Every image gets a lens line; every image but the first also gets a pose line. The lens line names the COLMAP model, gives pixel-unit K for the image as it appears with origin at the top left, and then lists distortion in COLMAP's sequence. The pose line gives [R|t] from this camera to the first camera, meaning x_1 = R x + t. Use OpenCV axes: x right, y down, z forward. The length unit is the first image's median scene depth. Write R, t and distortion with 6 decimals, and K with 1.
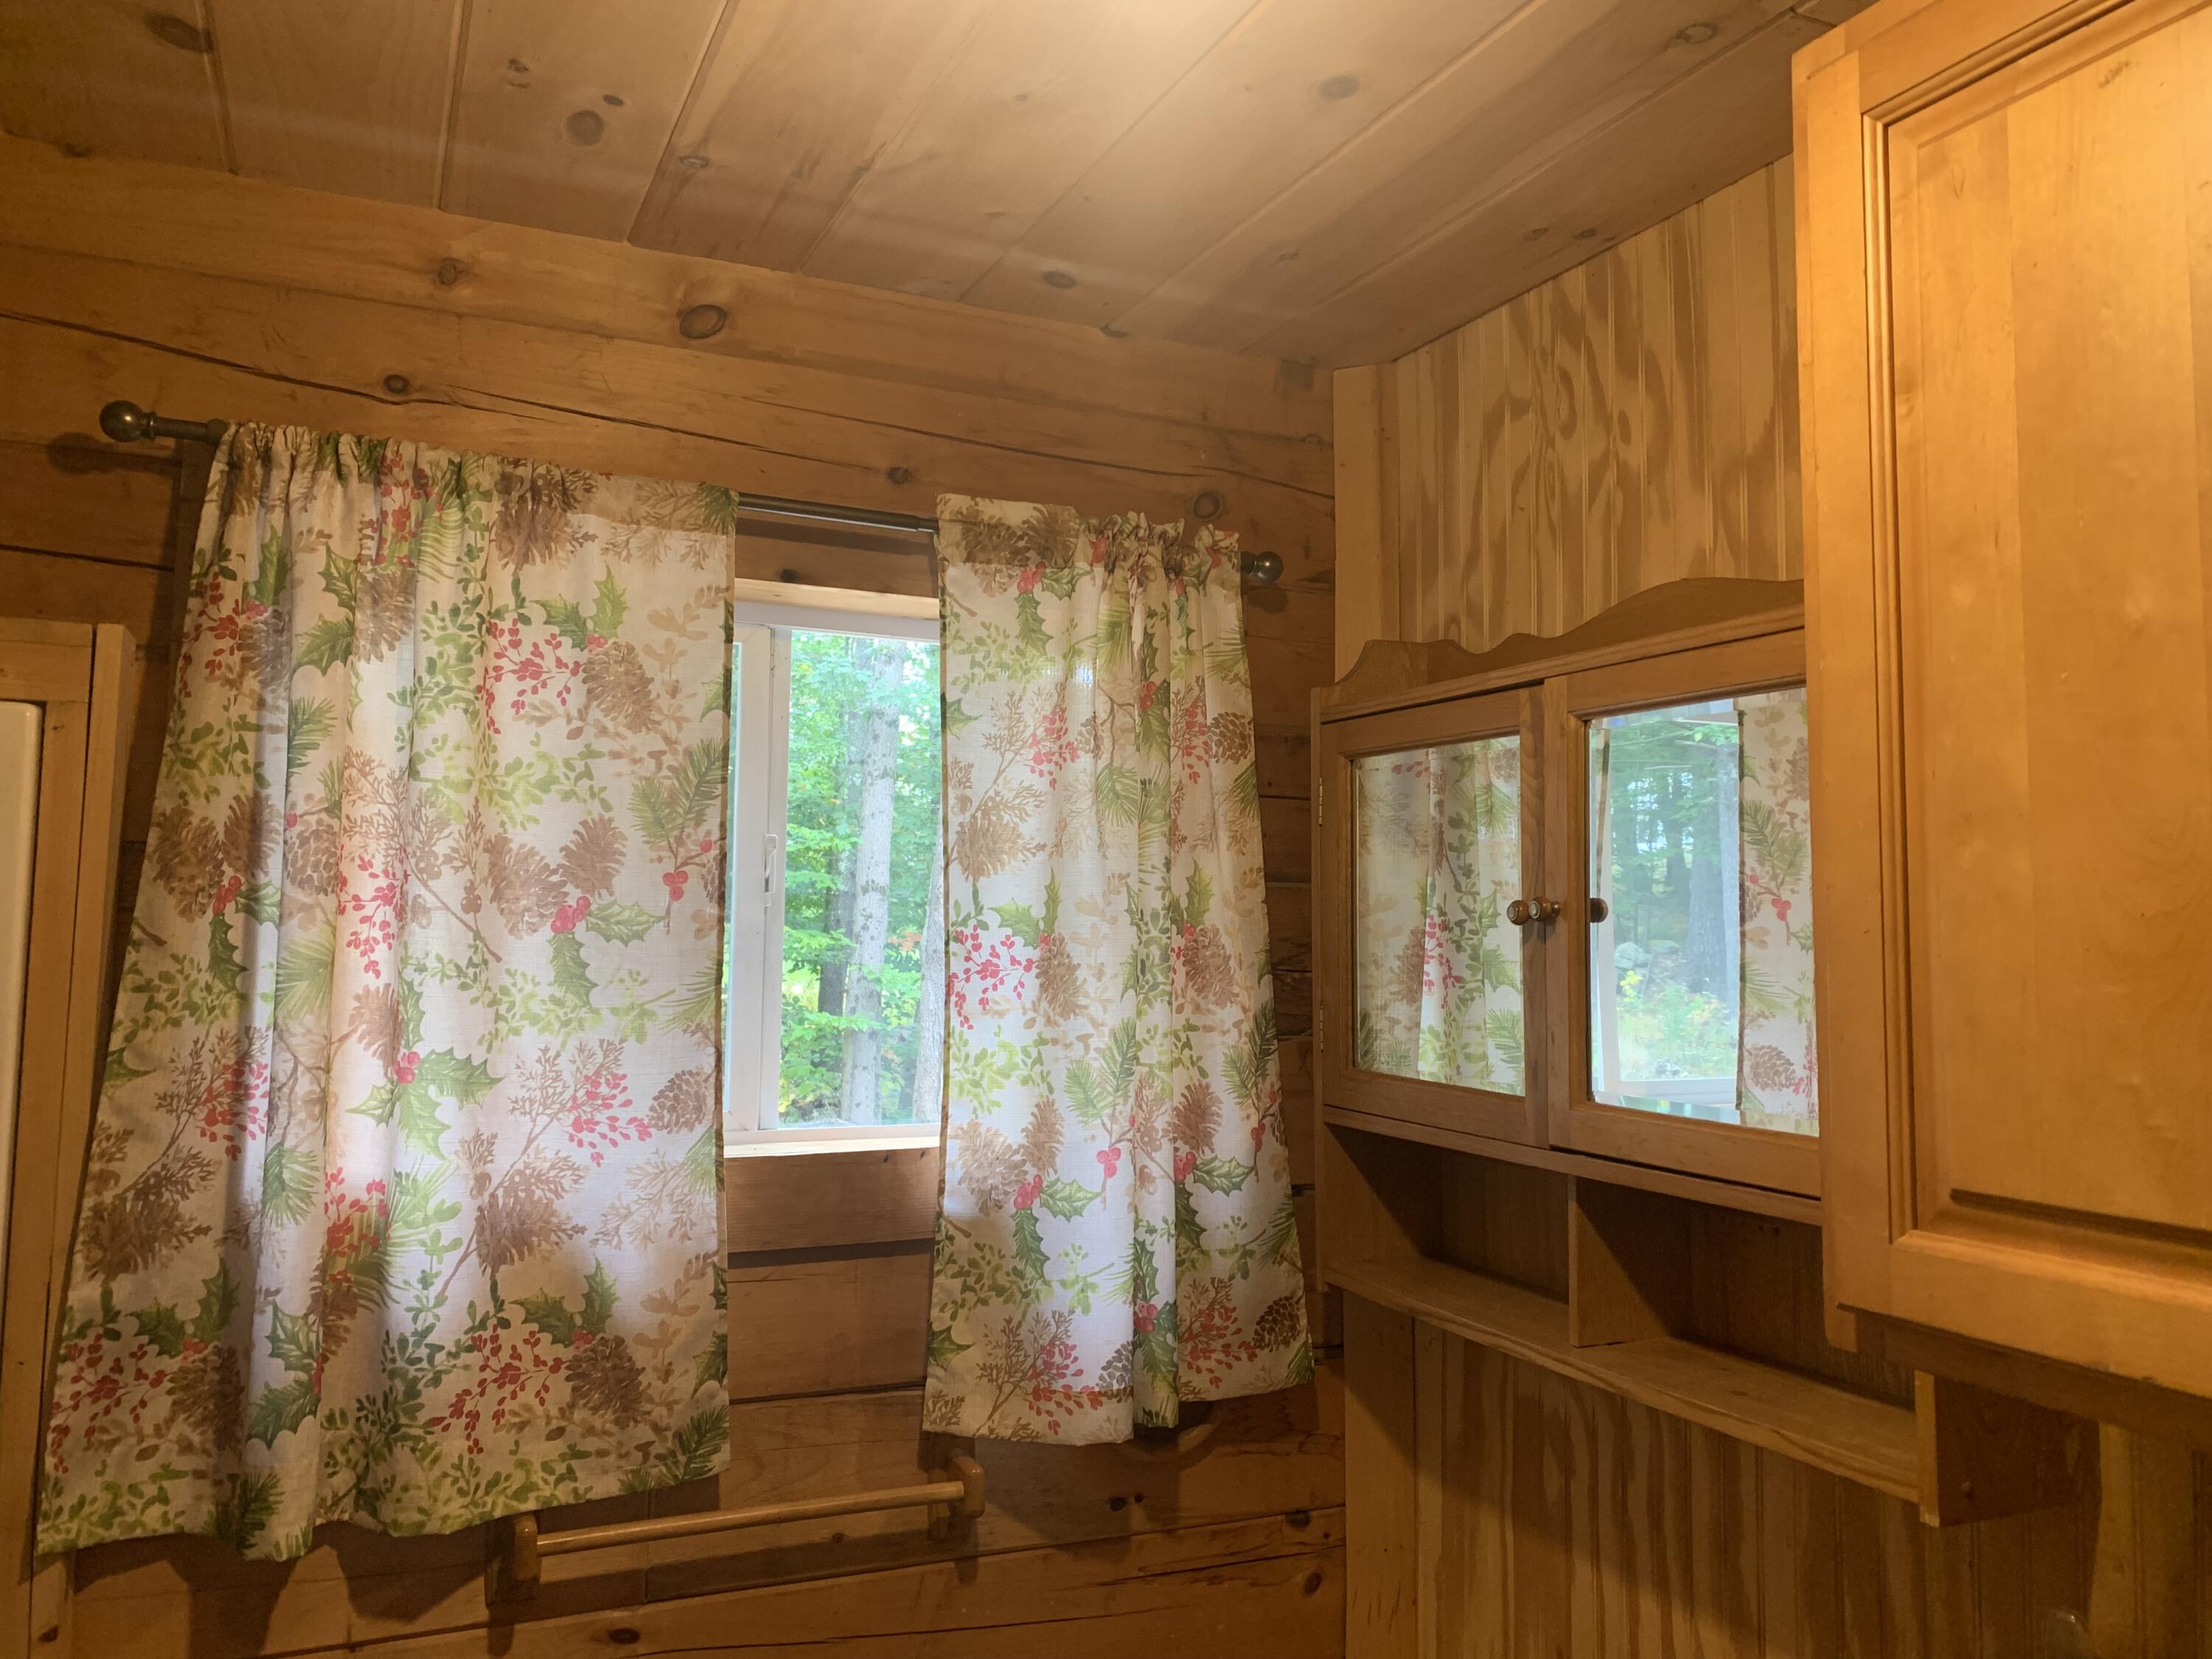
lens RADIAL K [[1688.1, 0, 1110.9], [0, 1688.1, 813.3], [0, 0, 1]] dist [0.017071, -0.008725]
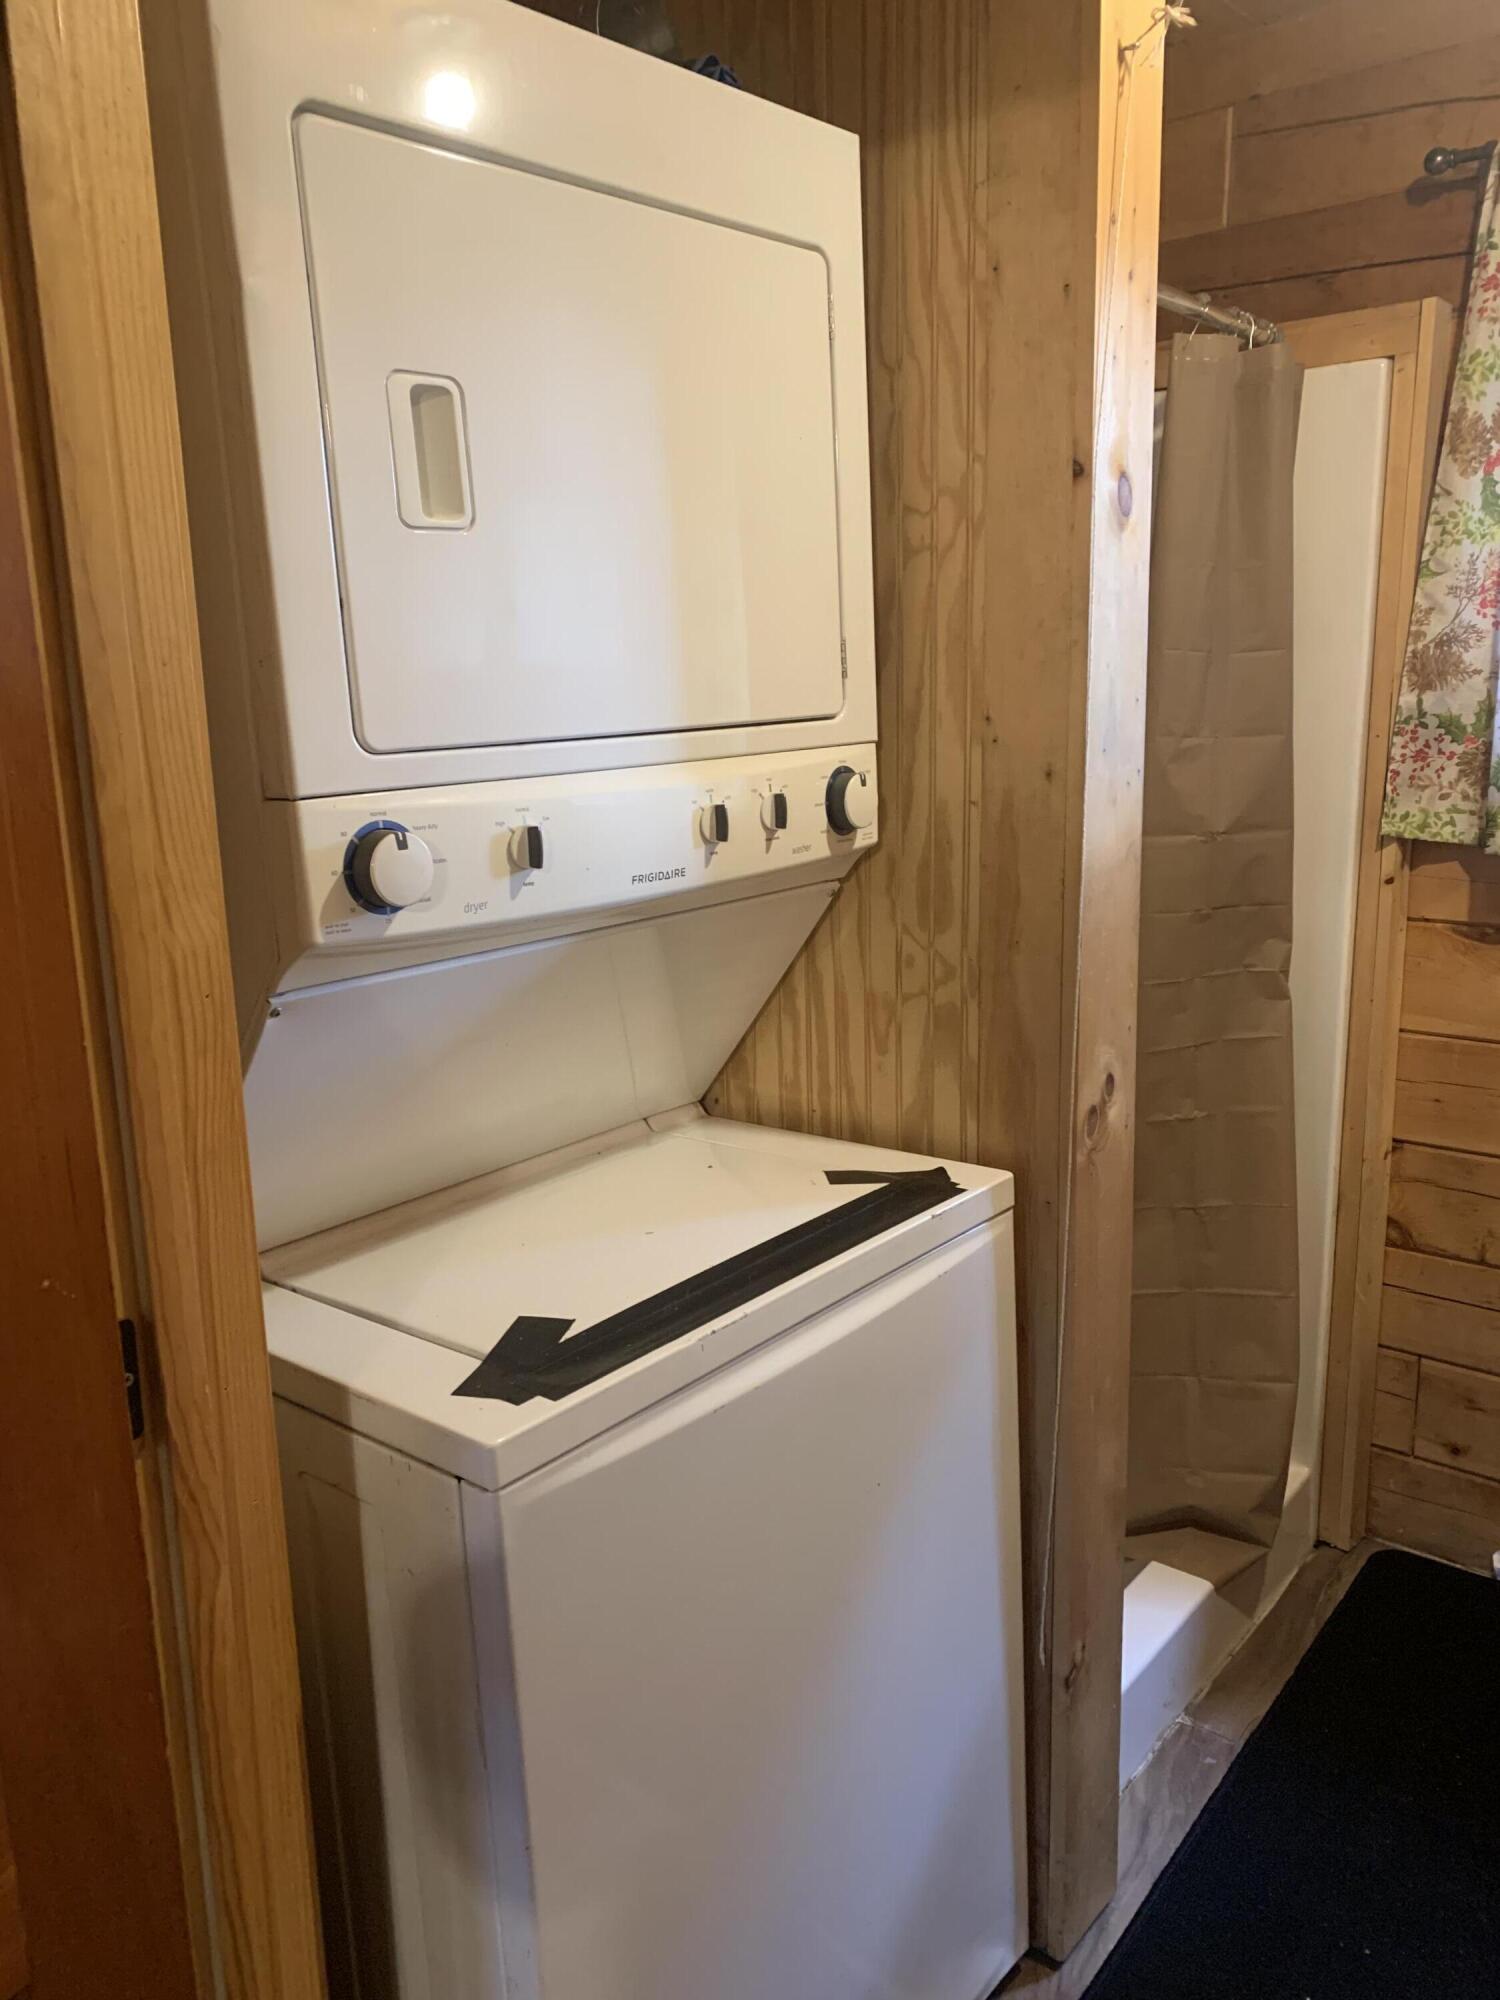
lens RADIAL K [[1526.3, 0, 754.0], [0, 1526.3, 1000.1], [0, 0, 1]] dist [0.017071, -0.008725]
pose [[0.442464, 0.162292, -0.881979, 0.559871], [0.099354, 0.968563, 0.228068, 0.147023], [0.891265, -0.188540, 0.412430, -0.342341]]
